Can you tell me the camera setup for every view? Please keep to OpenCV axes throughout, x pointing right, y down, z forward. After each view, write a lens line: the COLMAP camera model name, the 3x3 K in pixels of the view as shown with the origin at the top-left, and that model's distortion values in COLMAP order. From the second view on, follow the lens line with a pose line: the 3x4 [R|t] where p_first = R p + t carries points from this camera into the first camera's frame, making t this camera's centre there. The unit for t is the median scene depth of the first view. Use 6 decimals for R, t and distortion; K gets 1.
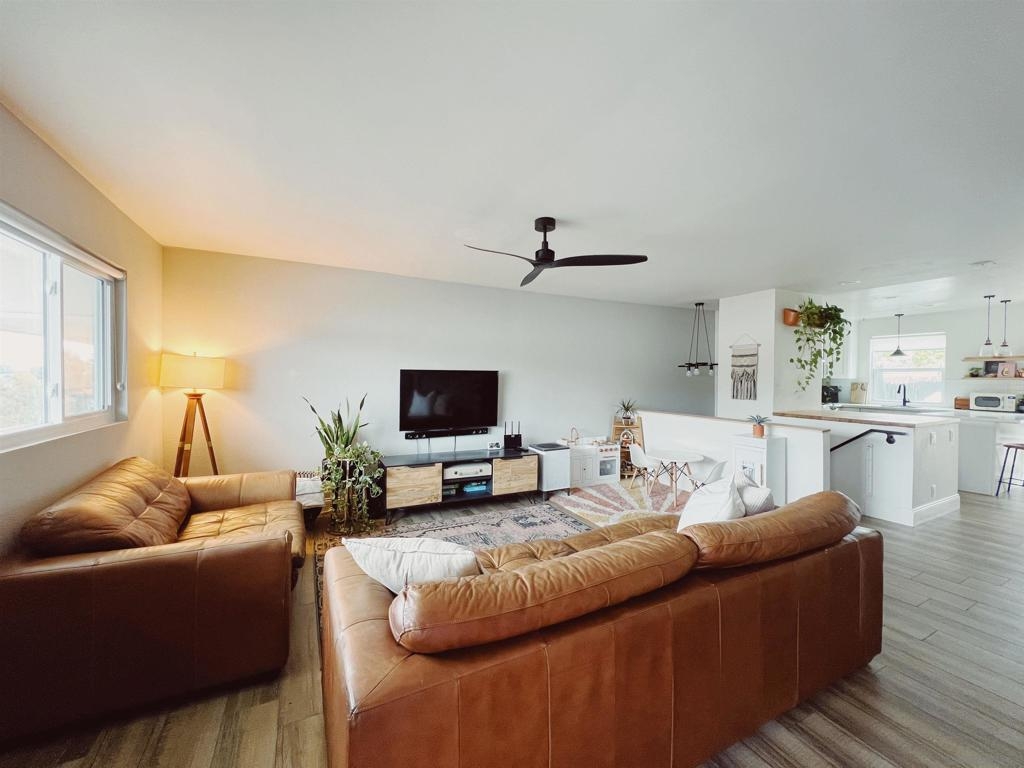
lens RADIAL K [[409.0, 0, 510.7], [0, 409.0, 382.1], [0, 0, 1]] dist [-0.000699, 0.000414]
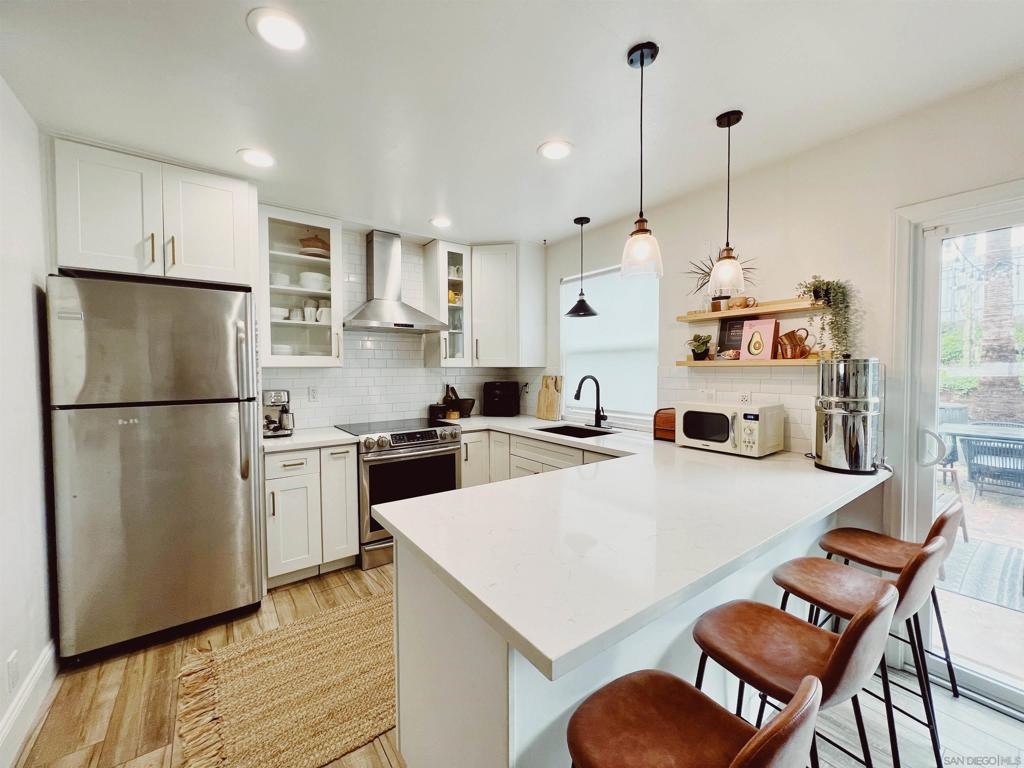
lens RADIAL K [[409.0, 0, 510.7], [0, 409.0, 382.1], [0, 0, 1]] dist [-0.000699, 0.000414]
pose [[0.992235, -0.014853, 0.123483, 1.208798], [0.012754, 0.999761, 0.017765, -0.000437], [-0.123718, -0.016053, 0.992188, 0.841782]]
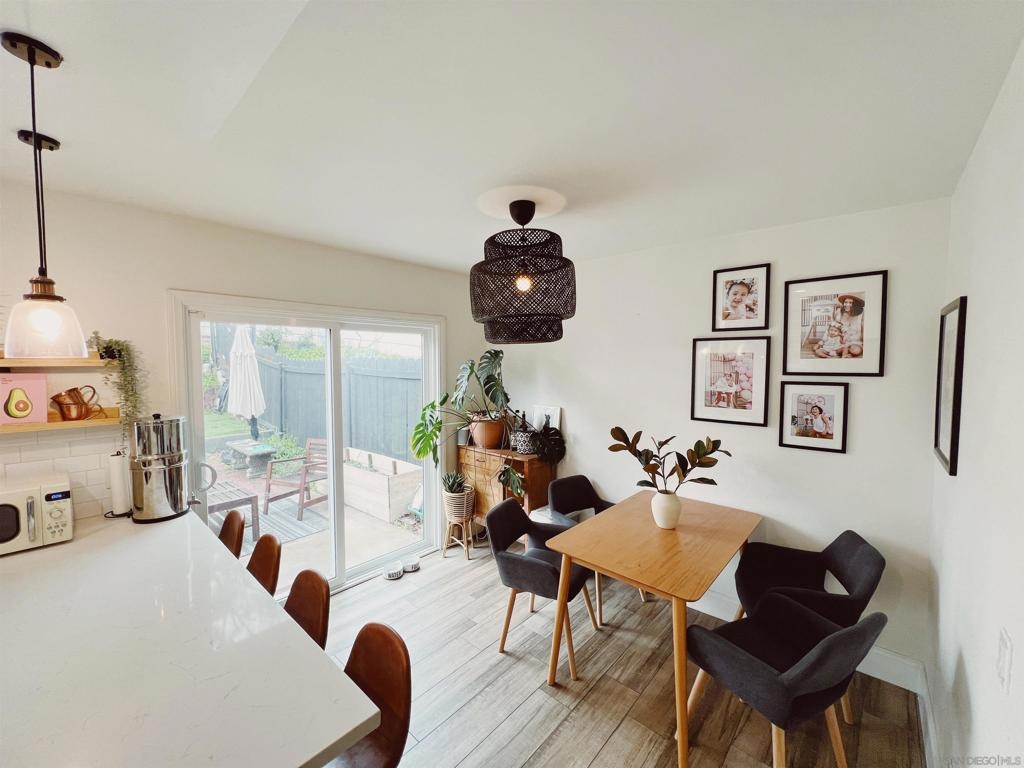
lens RADIAL K [[409.0, 0, 510.7], [0, 409.0, 382.1], [0, 0, 1]] dist [-0.000699, 0.000414]
pose [[-0.327720, -0.055206, 0.943161, 1.045149], [0.010901, 0.998004, 0.062204, -0.071605], [-0.944712, 0.030667, -0.326464, 0.971324]]
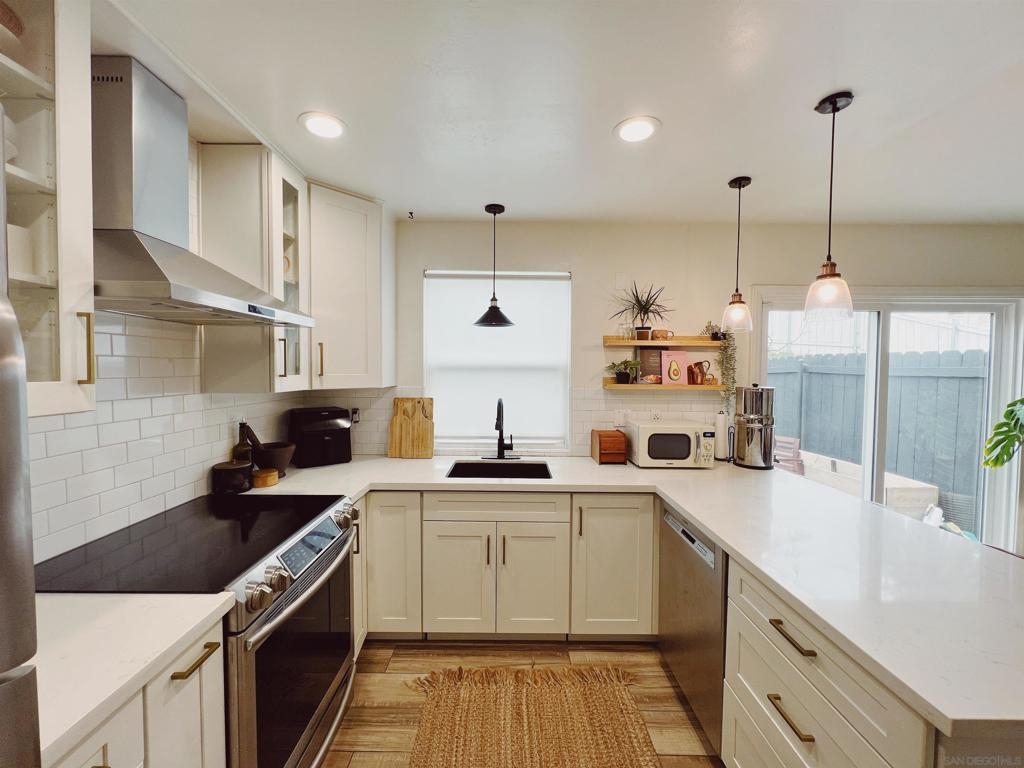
lens RADIAL K [[409.0, 0, 510.7], [0, 409.0, 382.1], [0, 0, 1]] dist [-0.000699, 0.000414]
pose [[0.485680, -0.030206, 0.873615, 0.946354], [0.007739, 0.999512, 0.030257, -0.036397], [-0.874102, -0.007934, 0.485677, 1.202083]]
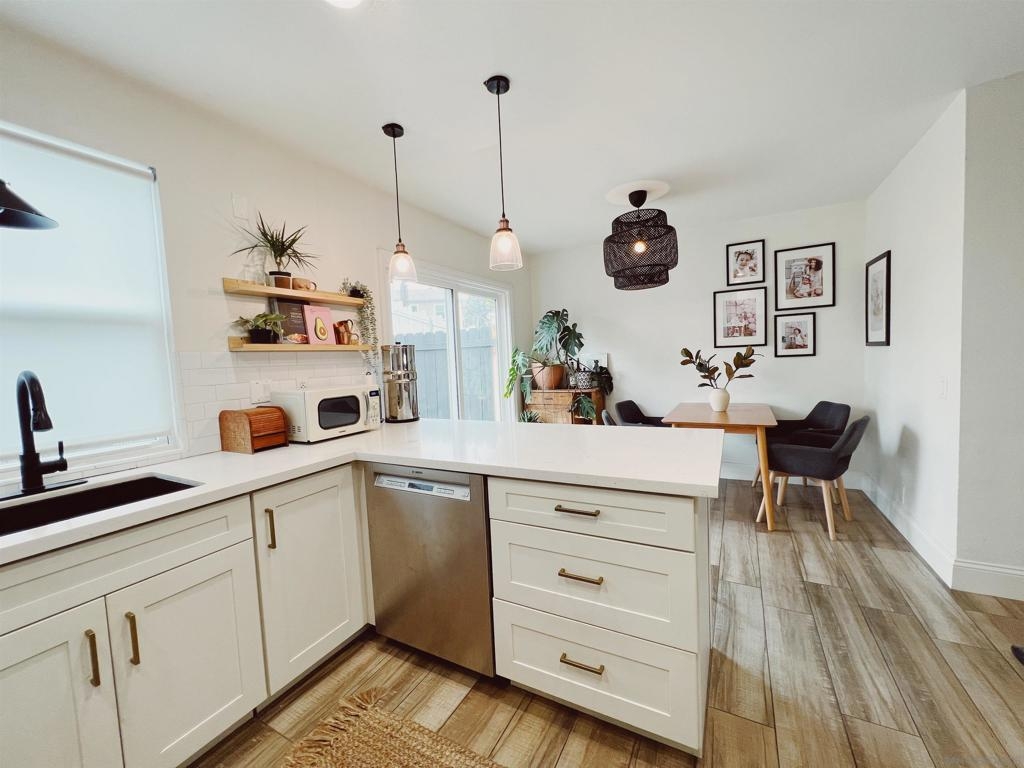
lens RADIAL K [[409.0, 0, 510.7], [0, 409.0, 382.1], [0, 0, 1]] dist [-0.000699, 0.000414]
pose [[-0.535013, -0.031097, 0.844271, 1.014972], [0.055054, 0.995915, 0.071571, 0.007476], [-0.843048, 0.084772, -0.531116, 1.352763]]
